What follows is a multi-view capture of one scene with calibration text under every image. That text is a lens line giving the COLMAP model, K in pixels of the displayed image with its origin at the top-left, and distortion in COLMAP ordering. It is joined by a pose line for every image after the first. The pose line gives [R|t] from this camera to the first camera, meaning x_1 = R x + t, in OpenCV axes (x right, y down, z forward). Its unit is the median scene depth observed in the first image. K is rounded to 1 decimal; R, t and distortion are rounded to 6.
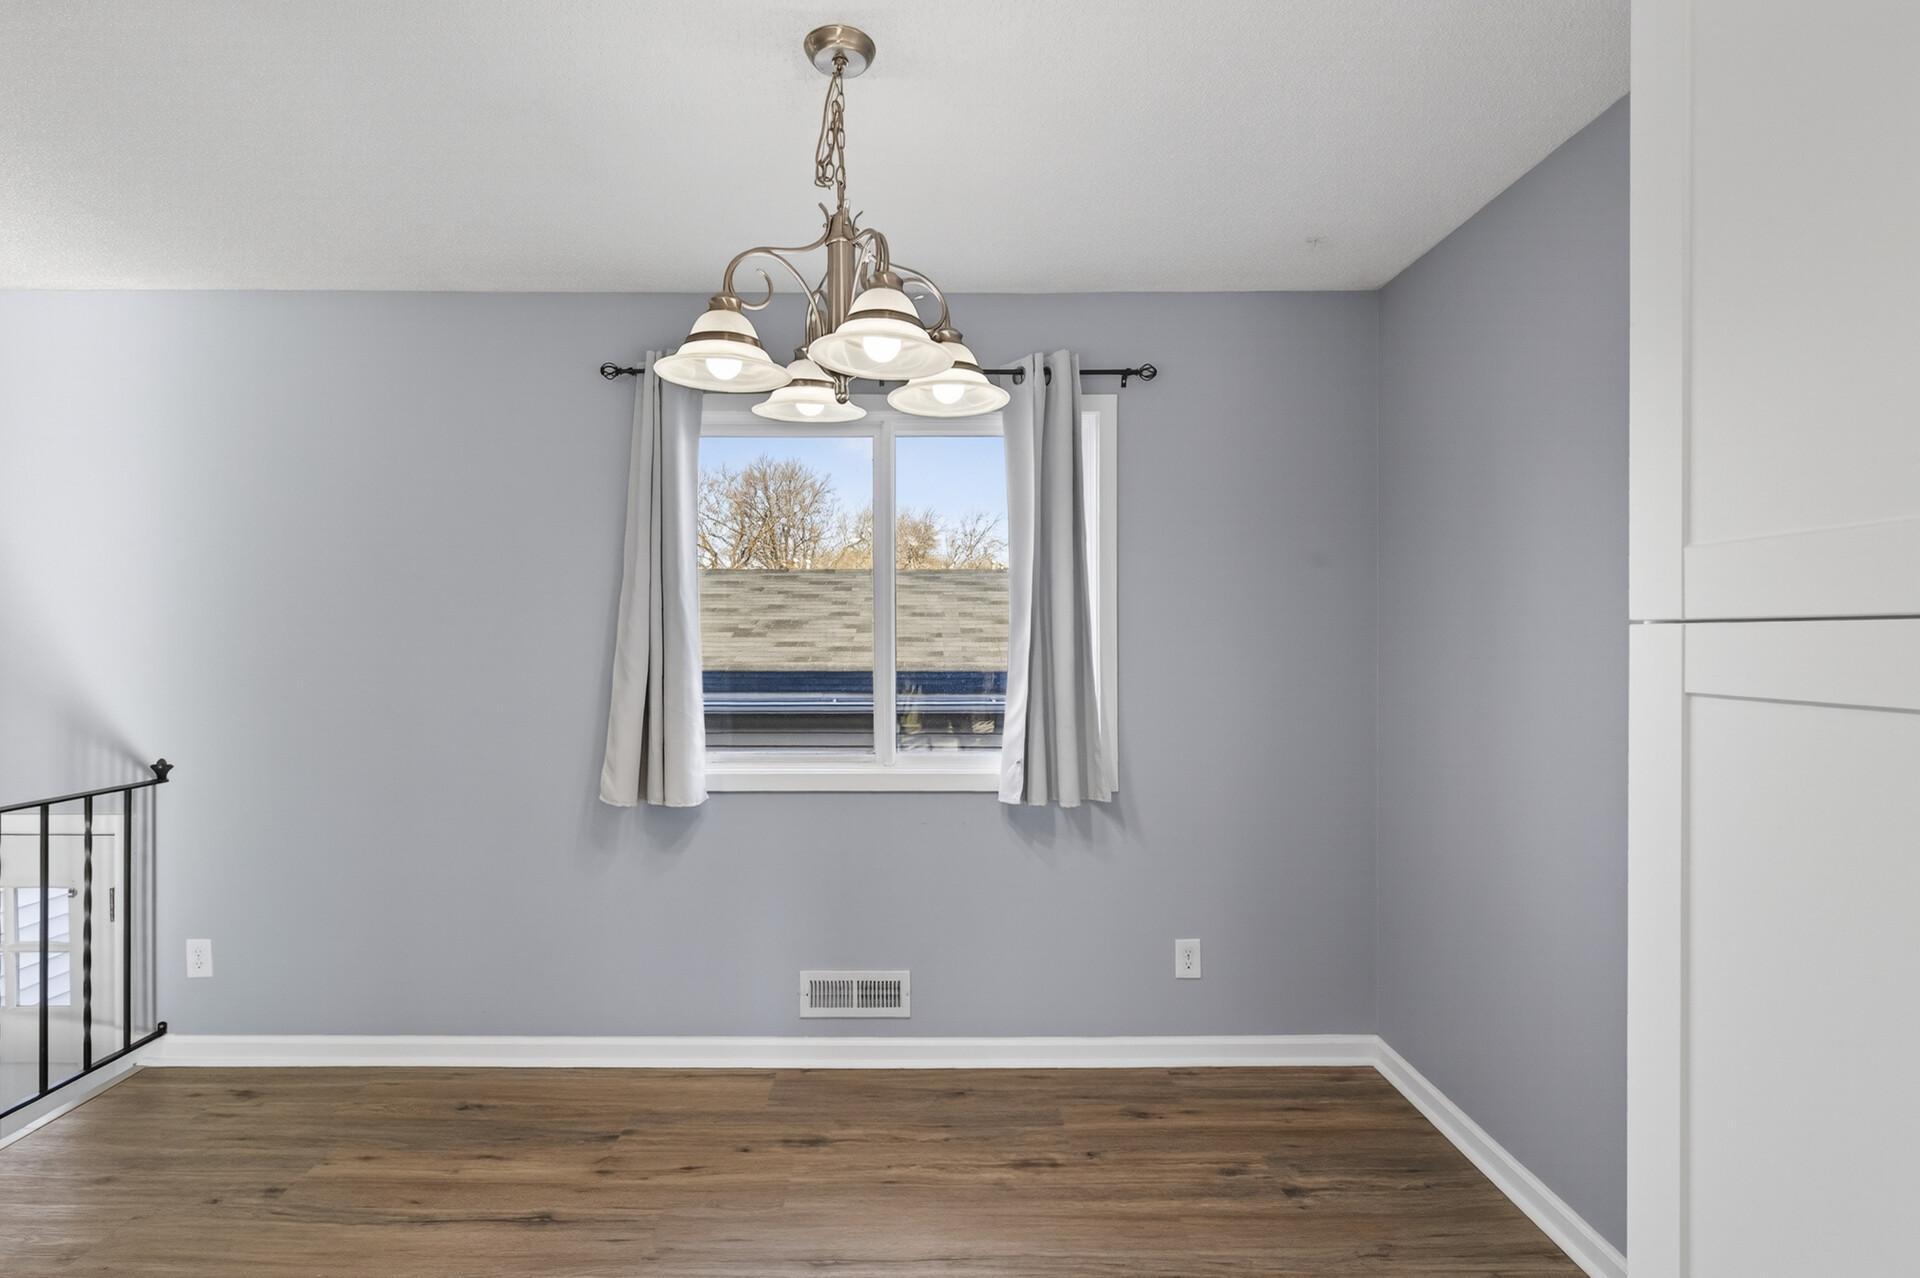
lens RADIAL K [[892.6, 0, 931.4], [0, 892.6, 647.5], [0, 0, 1]] dist [0.012845, -0.000229]
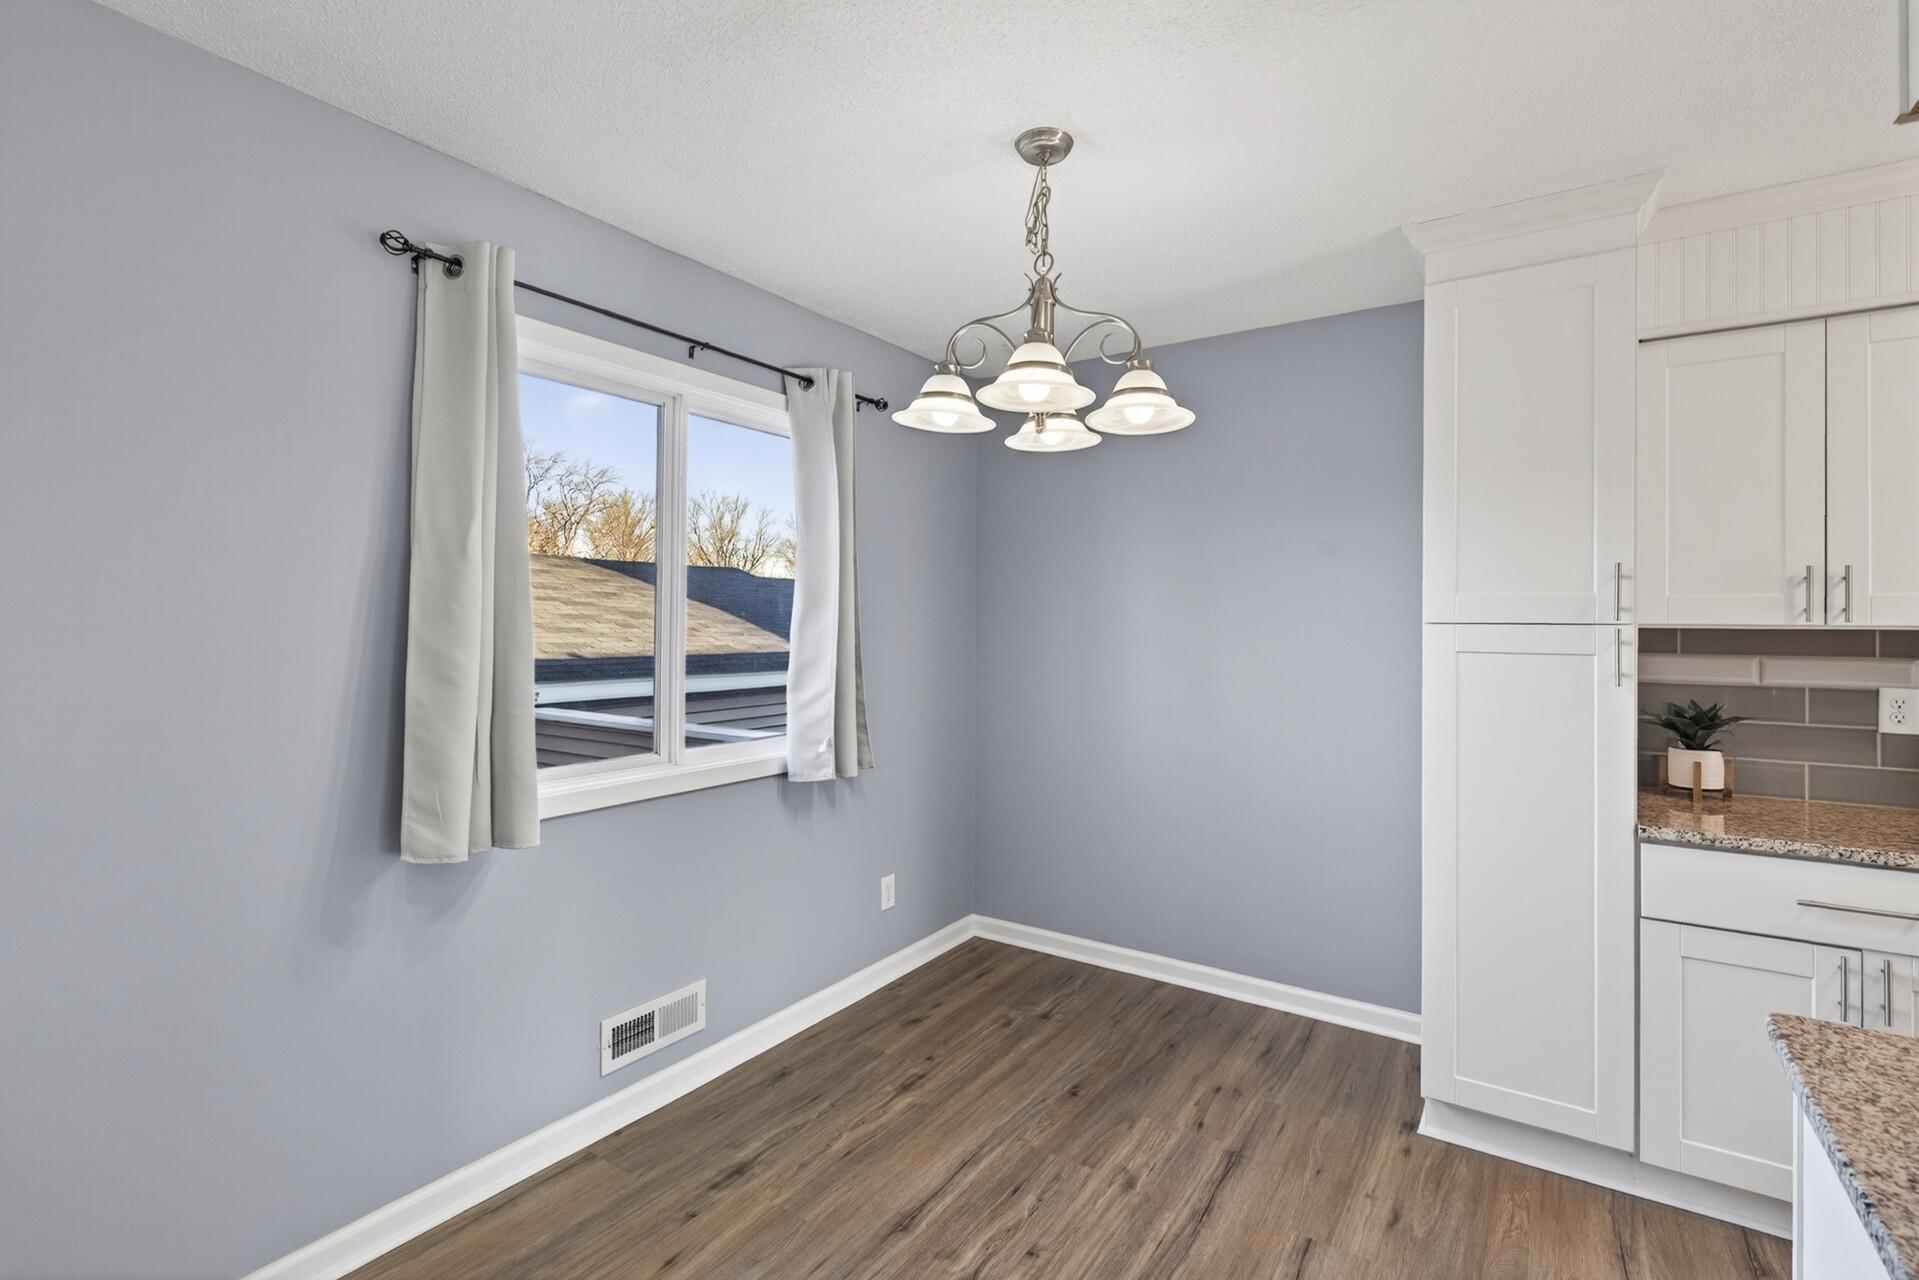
lens RADIAL K [[888.6, 0, 955.5], [0, 888.6, 614.7], [0, 0, 1]] dist [-0.000180, -0.000425]
pose [[0.558072, 0.011570, 0.829712, -0.706393], [0.004671, 0.999843, -0.017084, -0.006555], [-0.829780, 0.013410, 0.557930, 0.267172]]
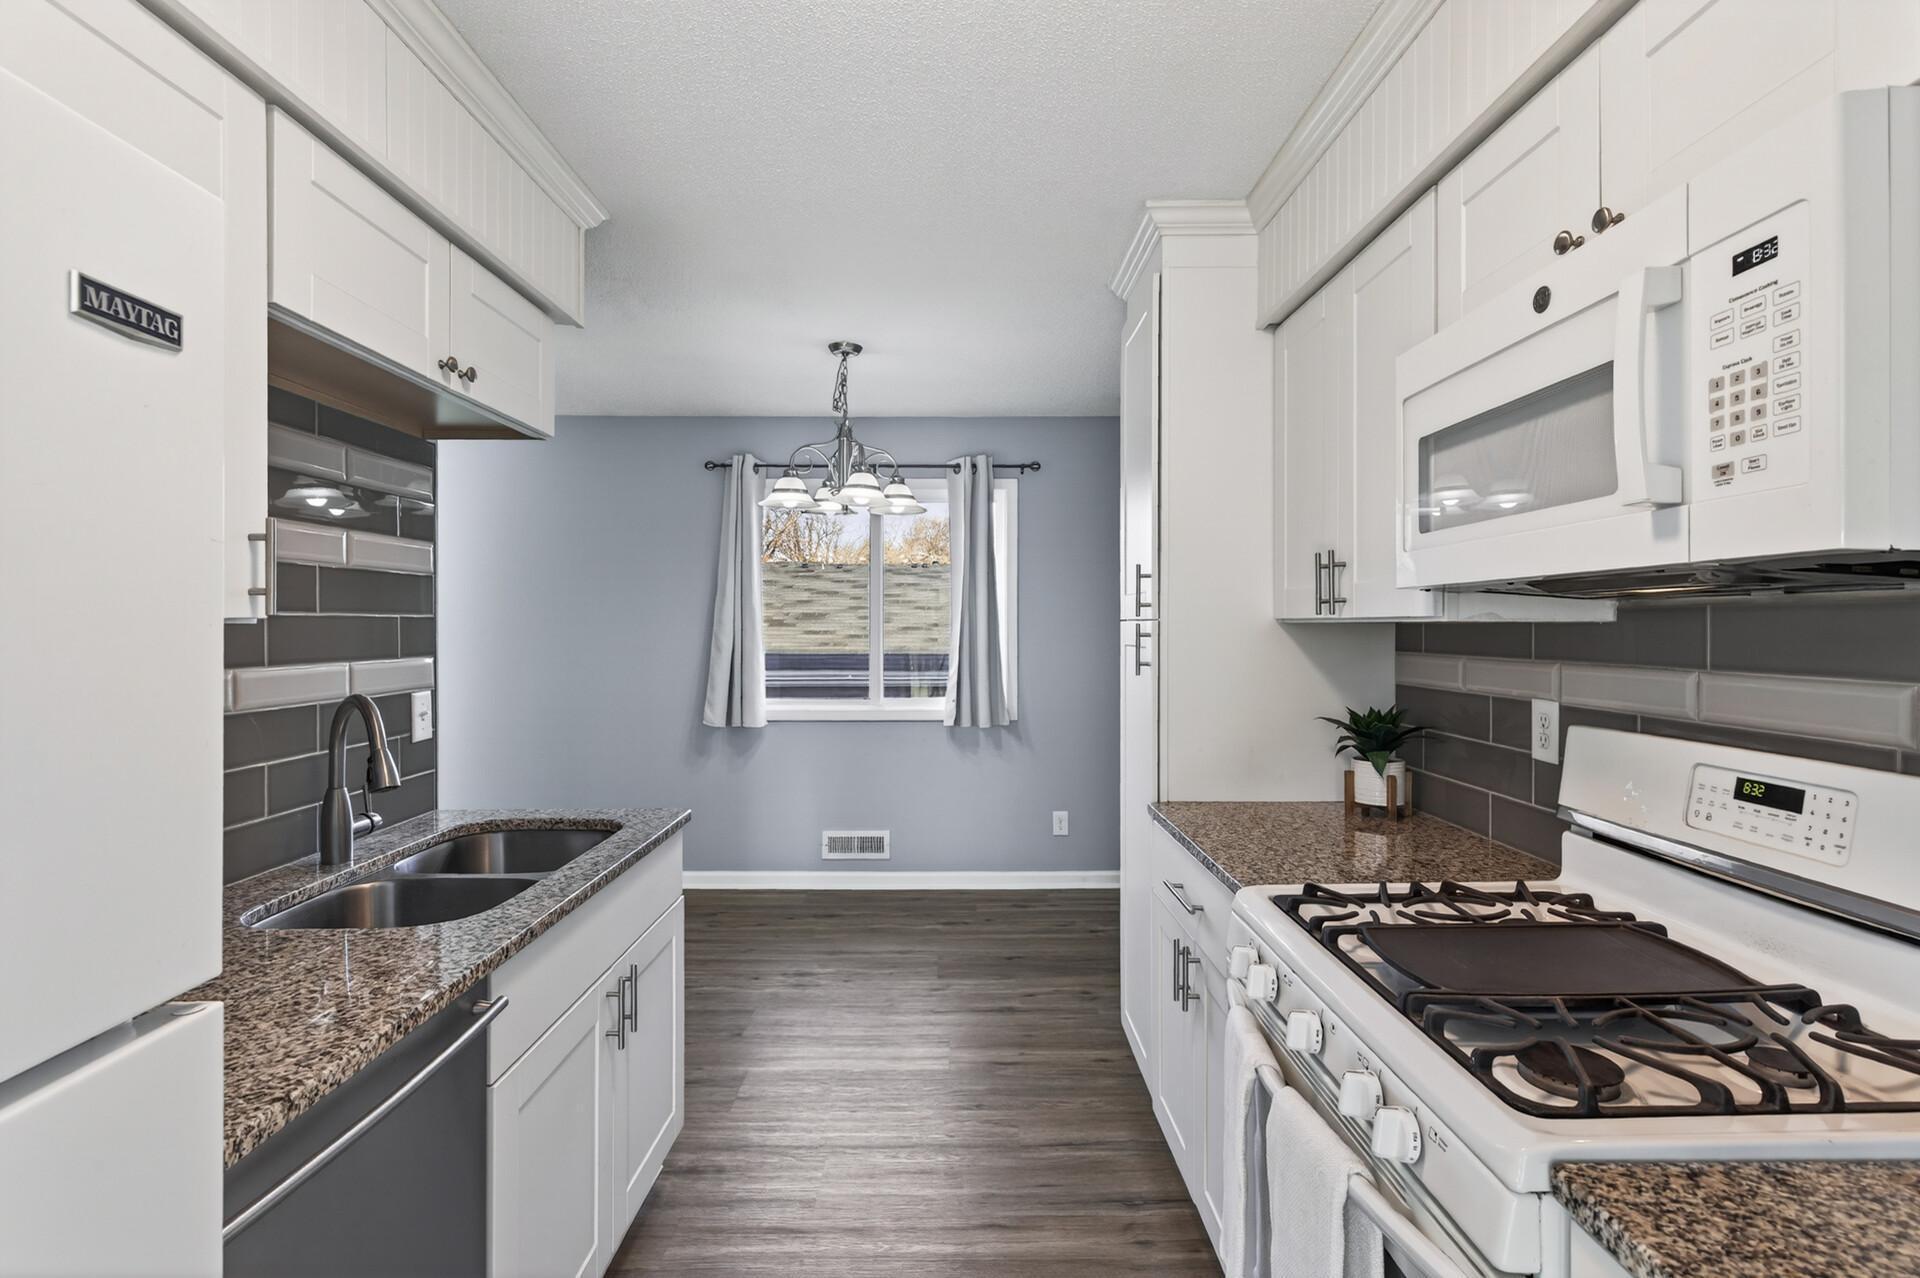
lens RADIAL K [[876.2, 0, 956.4], [0, 876.2, 622.5], [0, 0, 1]] dist [0.001077, 0.000393]
pose [[0.999978, 0.003569, 0.005564, 0.092854], [-0.003469, 0.999835, -0.017820, 0.010781], [-0.005626, 0.017800, 0.999826, -0.647600]]
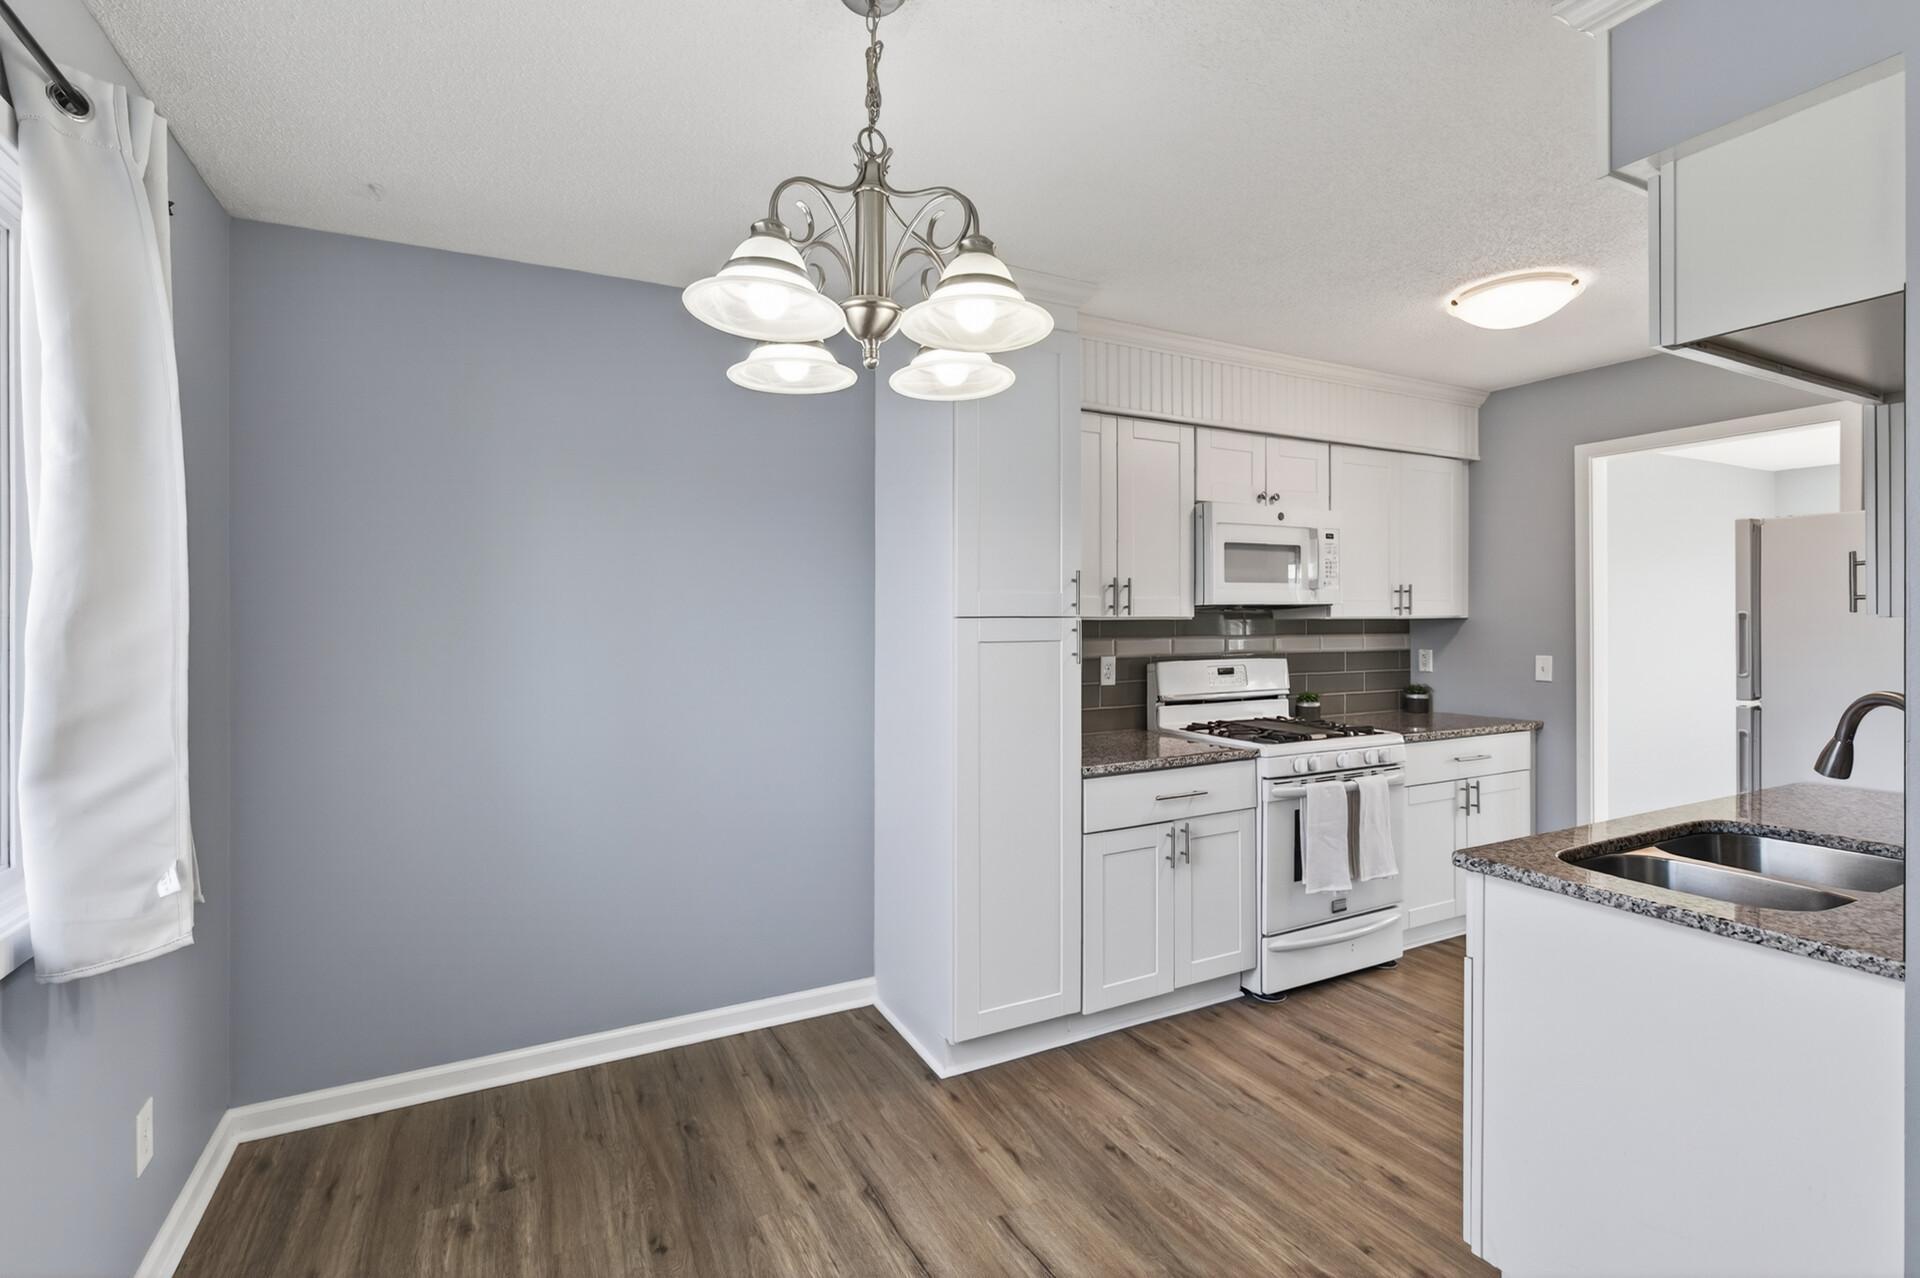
lens RADIAL K [[876.2, 0, 956.4], [0, 876.2, 622.5], [0, 0, 1]] dist [0.001077, 0.000393]
pose [[-0.463284, -0.001180, 0.886209, -0.567070], [0.015900, 0.999827, 0.009644, -0.014497], [-0.886067, 0.018559, -0.463186, 0.822655]]
